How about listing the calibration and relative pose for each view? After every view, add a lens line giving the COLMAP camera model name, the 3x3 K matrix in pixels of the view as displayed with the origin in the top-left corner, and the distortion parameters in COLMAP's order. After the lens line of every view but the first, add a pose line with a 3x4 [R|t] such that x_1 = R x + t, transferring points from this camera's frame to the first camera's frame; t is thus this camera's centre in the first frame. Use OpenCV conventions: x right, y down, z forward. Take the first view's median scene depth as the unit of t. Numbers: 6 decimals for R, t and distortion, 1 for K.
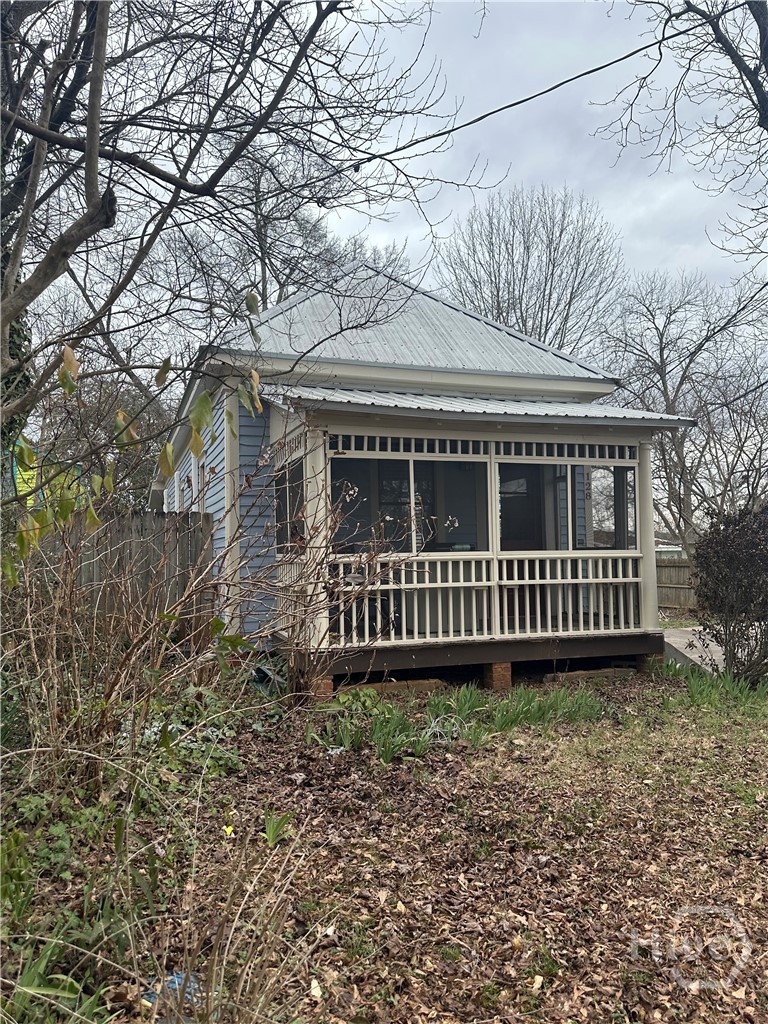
lens RADIAL K [[764.3, 0, 384.0], [0, 764.3, 512.0], [0, 0, 1]] dist [0.002356, 0.000136]
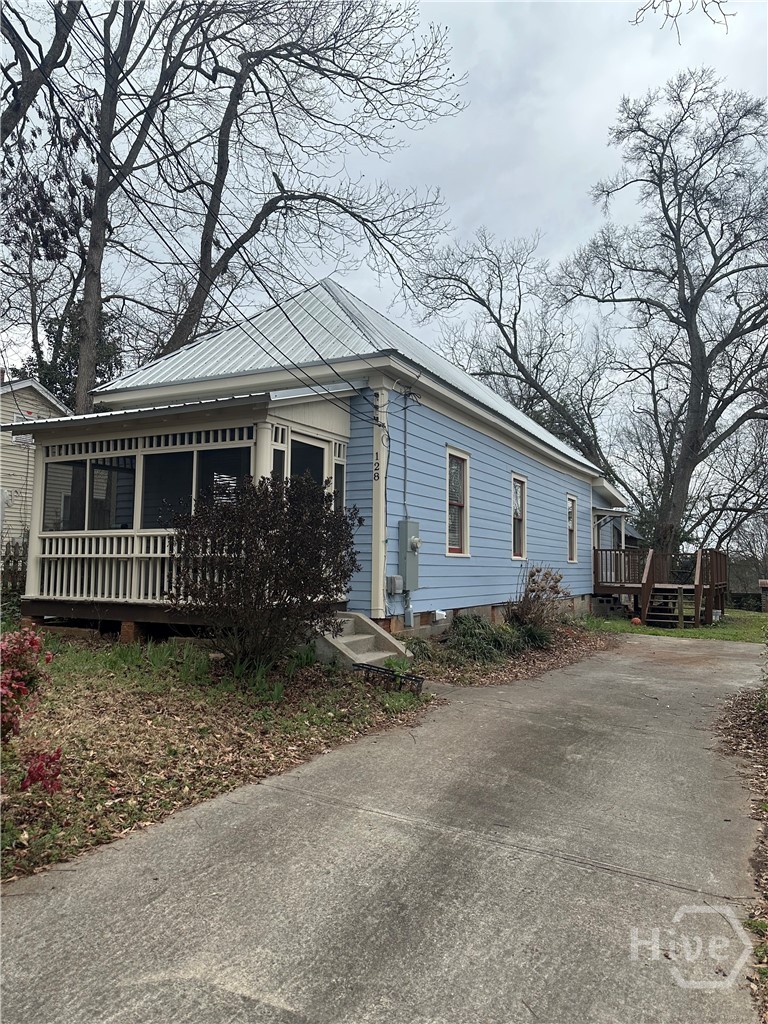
lens RADIAL K [[725.4, 0, 384.0], [0, 725.4, 512.0], [0, 0, 1]] dist [0.051006, -0.002306]
pose [[0.681466, -0.026263, -0.731378, 1.247197], [0.012919, 0.999632, -0.023859, 0.057691], [0.731736, 0.006810, 0.681554, 0.506344]]
